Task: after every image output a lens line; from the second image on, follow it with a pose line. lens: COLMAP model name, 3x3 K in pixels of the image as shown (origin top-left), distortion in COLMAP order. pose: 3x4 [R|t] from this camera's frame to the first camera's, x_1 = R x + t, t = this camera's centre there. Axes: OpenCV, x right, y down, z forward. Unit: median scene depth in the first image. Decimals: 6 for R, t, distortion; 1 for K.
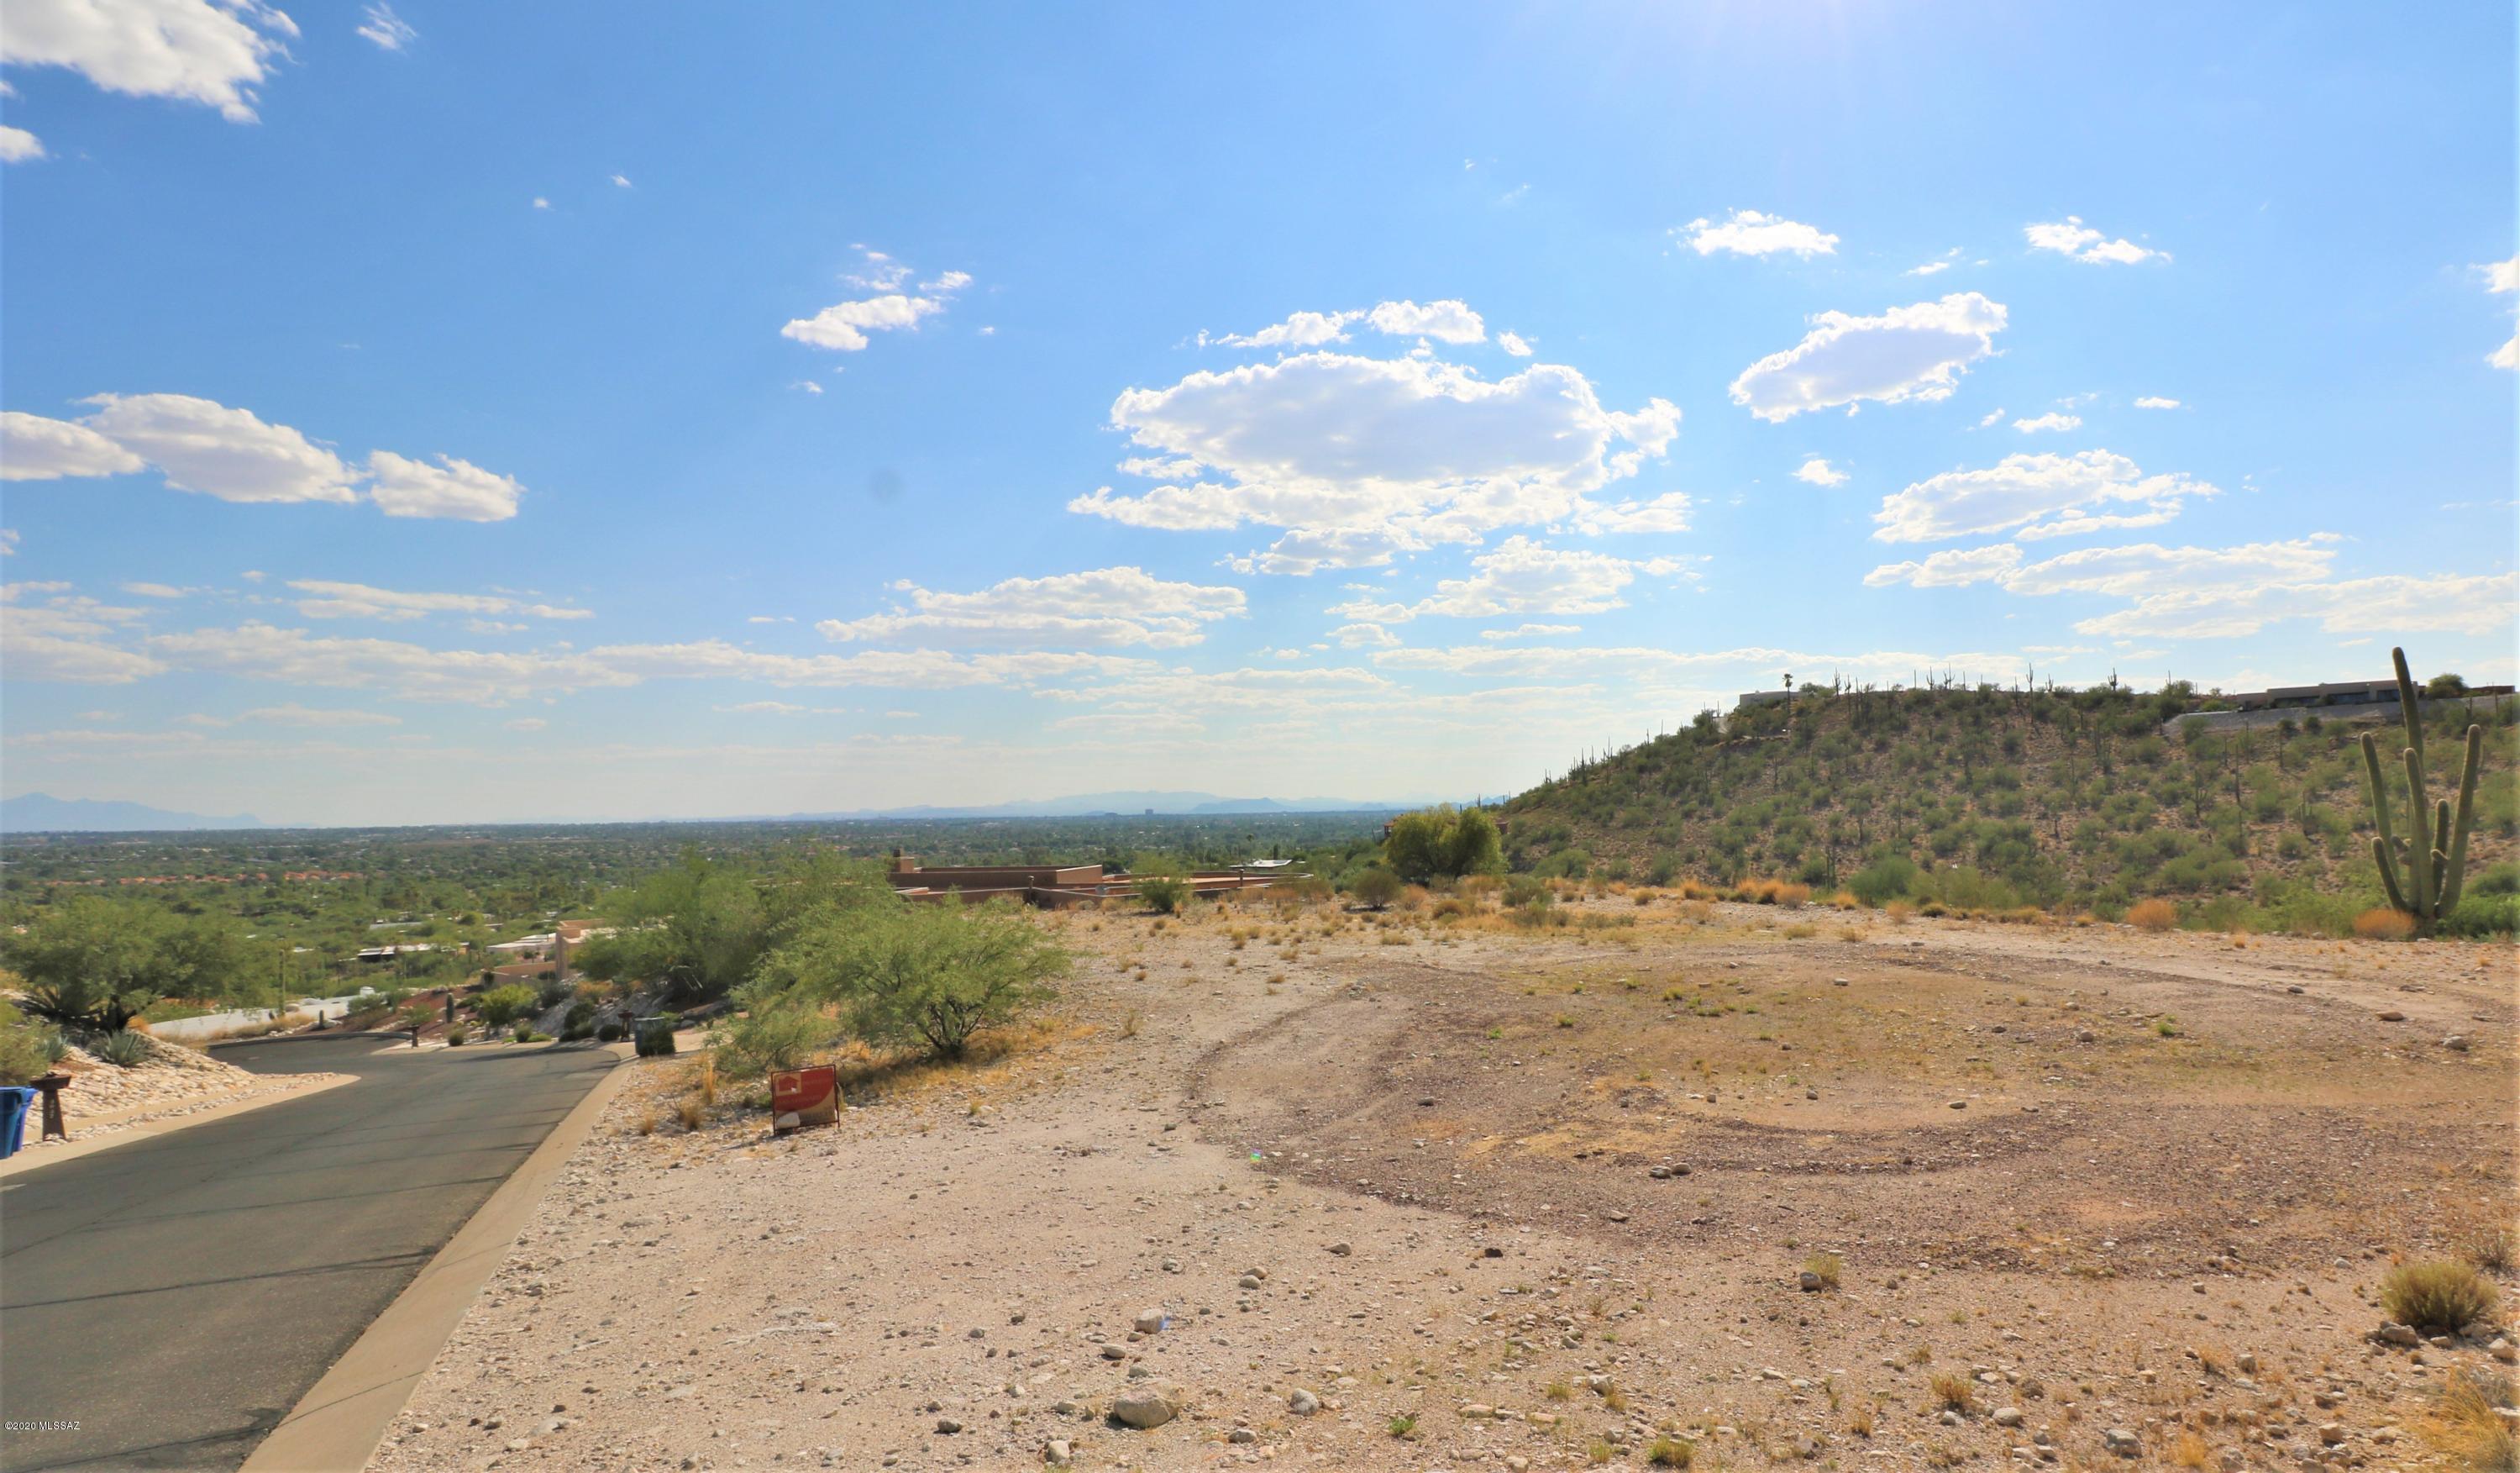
lens RADIAL K [[1465.5, 0, 1293.6], [0, 1465.5, 760.2], [0, 0, 1]] dist [-0.024149, 0.002639]
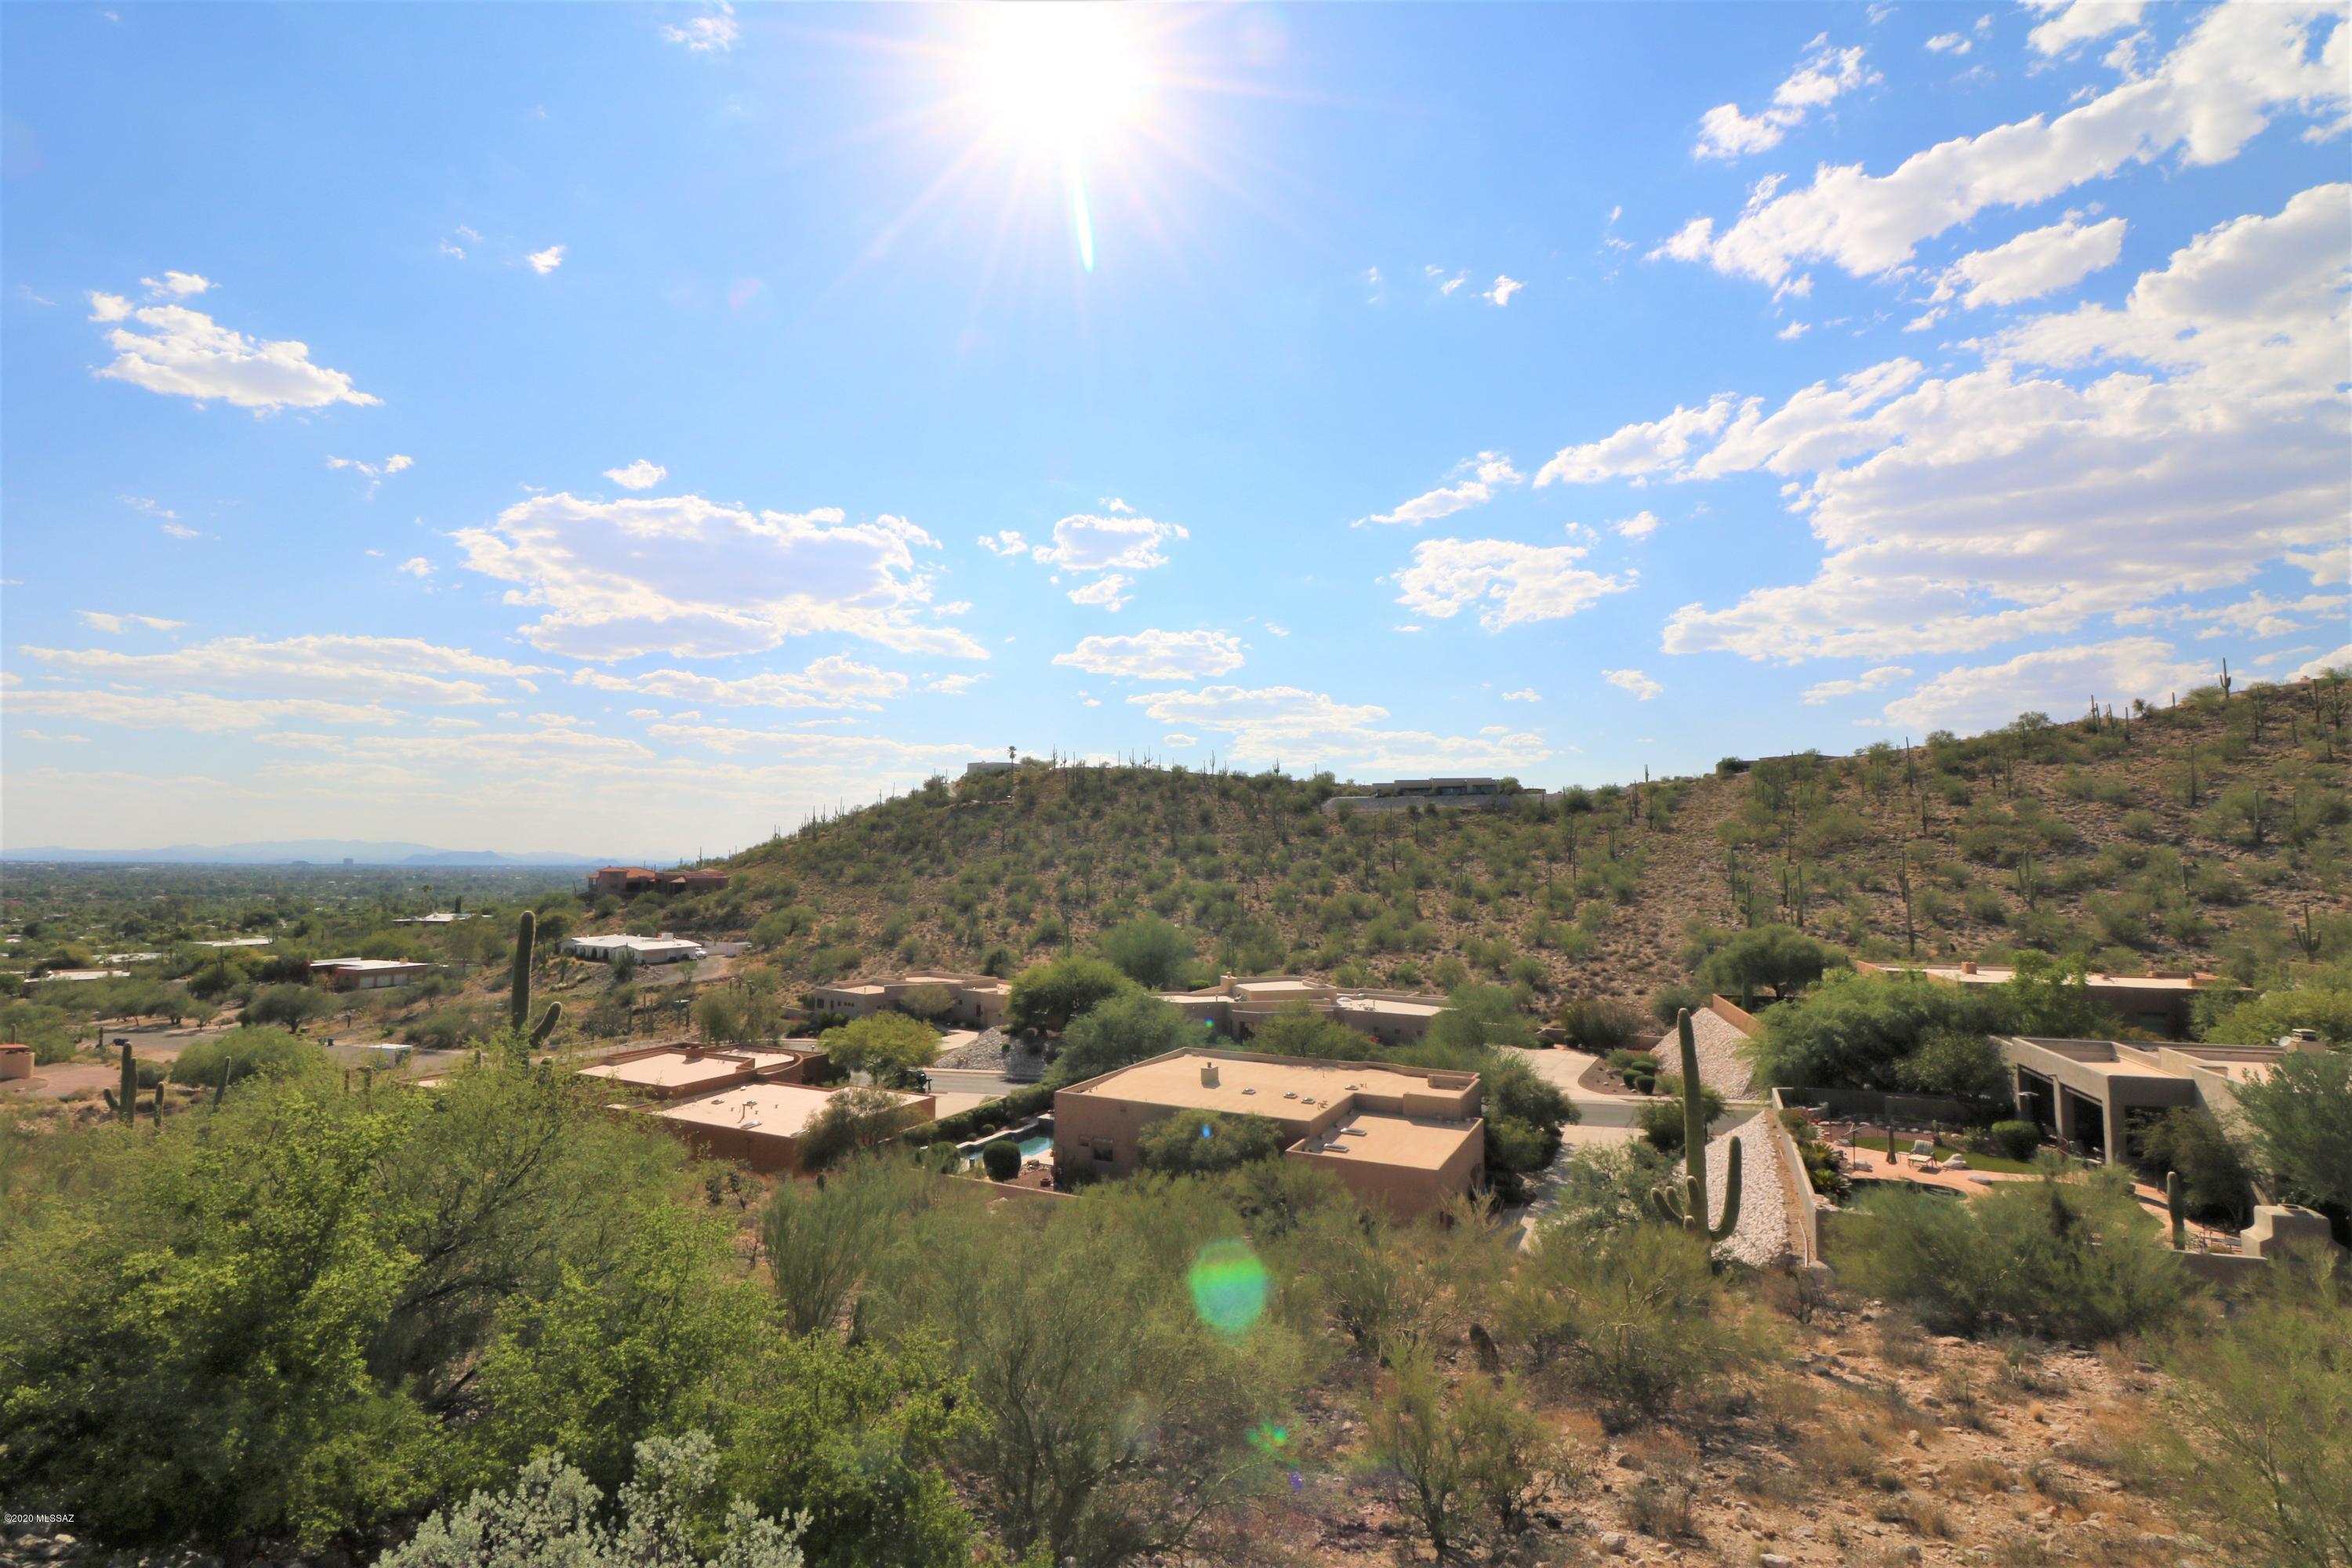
lens RADIAL K [[1082.9, 0, 1161.9], [0, 1082.9, 770.7], [0, 0, 1]] dist [0.004694, -0.015015]
pose [[0.873694, 0.069645, 0.481465, 0.049122], [-0.038807, 0.996523, -0.073728, 0.015428], [-0.484925, 0.045731, 0.873359, 0.250968]]
